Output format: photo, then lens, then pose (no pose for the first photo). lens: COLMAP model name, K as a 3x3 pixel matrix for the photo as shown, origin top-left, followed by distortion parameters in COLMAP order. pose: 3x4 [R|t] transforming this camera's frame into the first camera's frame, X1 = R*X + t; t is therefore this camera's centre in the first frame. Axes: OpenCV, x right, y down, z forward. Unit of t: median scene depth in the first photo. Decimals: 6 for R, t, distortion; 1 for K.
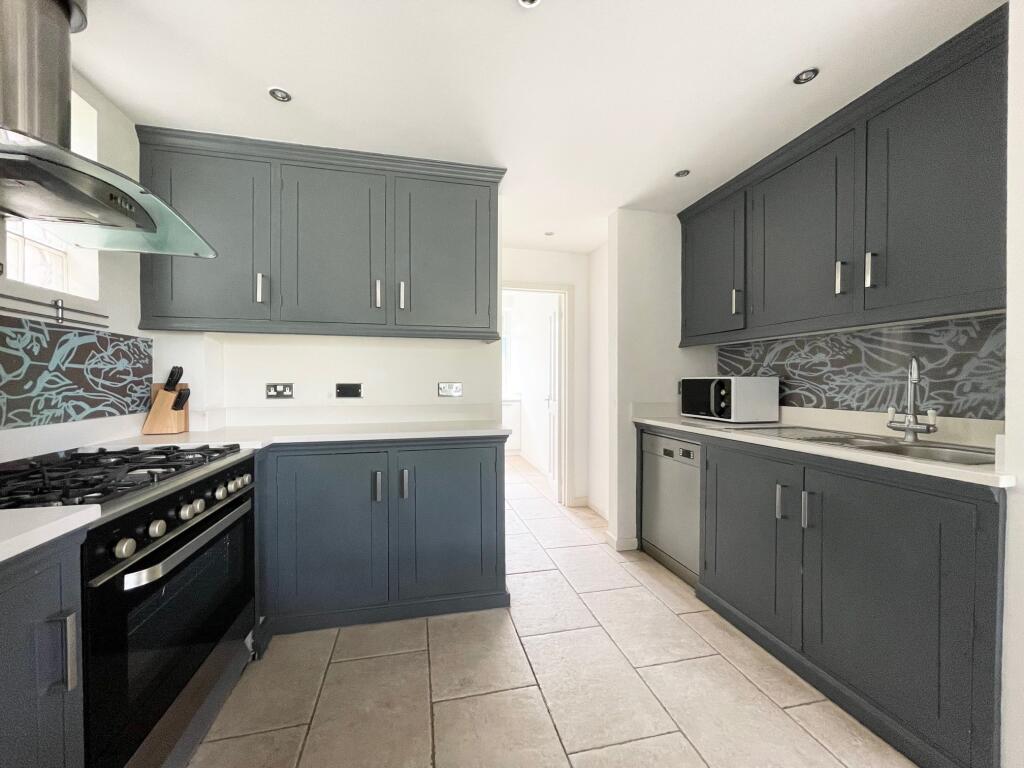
lens RADIAL K [[406.5, 0, 508.7], [0, 406.5, 382.9], [0, 0, 1]] dist [-0.003434, -0.000477]
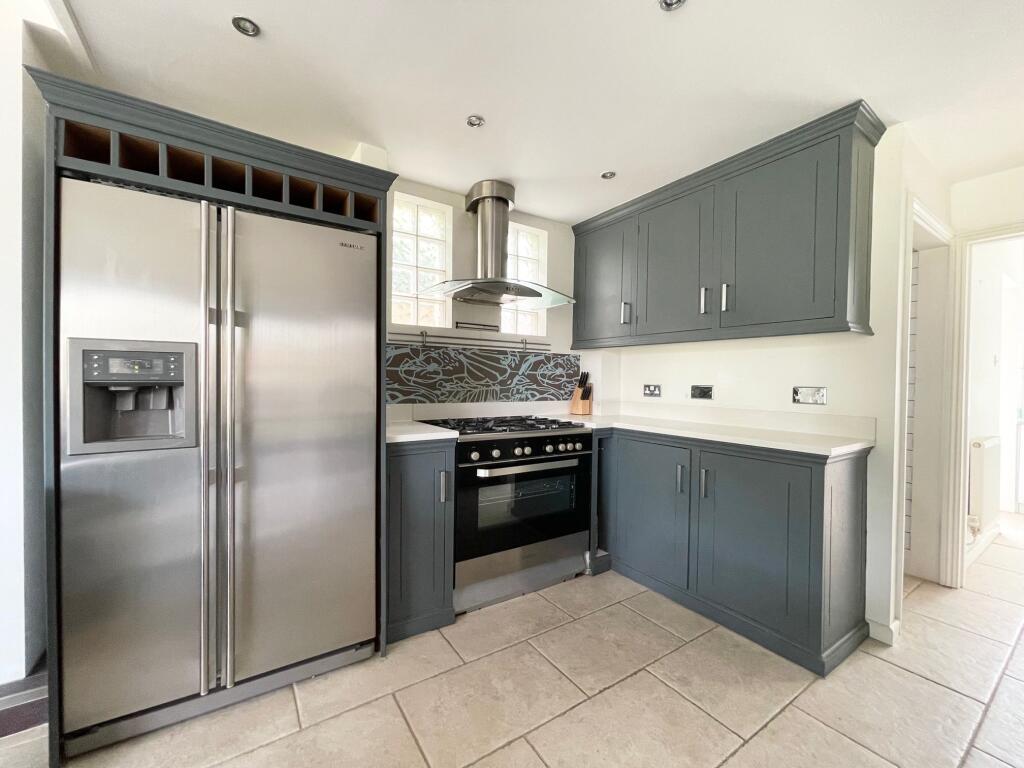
lens RADIAL K [[406.5, 0, 506.7], [0, 406.5, 382.8], [0, 0, 1]] dist [-0.003434, -0.000477]
pose [[0.352730, 0.016886, -0.935573, 0.639687], [-0.020300, 0.999740, 0.010390, -0.010232], [0.935505, 0.015327, 0.352981, 0.201010]]
